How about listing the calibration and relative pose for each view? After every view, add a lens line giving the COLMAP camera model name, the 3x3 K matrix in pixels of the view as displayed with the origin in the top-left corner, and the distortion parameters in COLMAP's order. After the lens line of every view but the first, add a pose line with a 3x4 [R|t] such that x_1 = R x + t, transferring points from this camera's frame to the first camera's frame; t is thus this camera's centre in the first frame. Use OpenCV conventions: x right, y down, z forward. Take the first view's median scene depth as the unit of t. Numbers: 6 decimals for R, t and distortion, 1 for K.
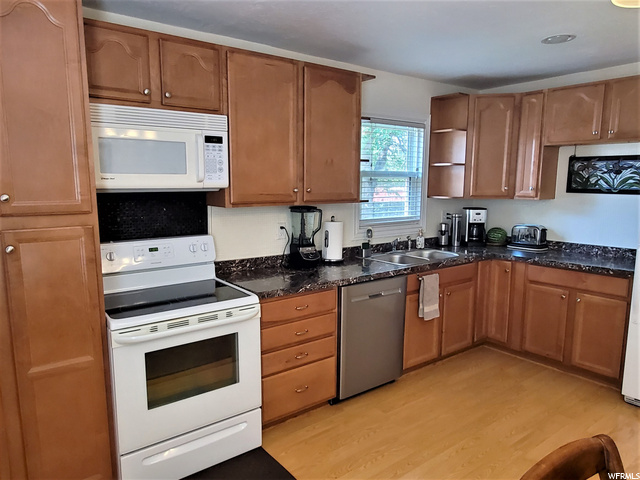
lens RADIAL K [[456.9, 0, 320.6], [0, 456.9, 241.5], [0, 0, 1]] dist [0.006881, 0.009813]
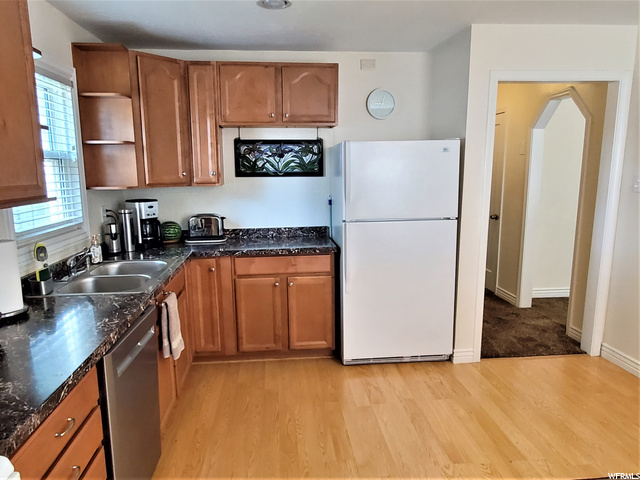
lens RADIAL K [[456.9, 0, 321.2], [0, 456.9, 242.6], [0, 0, 1]] dist [0.006881, 0.009813]
pose [[0.522643, -0.146917, 0.839798, -0.194948], [0.125106, 0.987593, 0.094915, -0.041294], [-0.843323, 0.055457, 0.534538, 0.361268]]
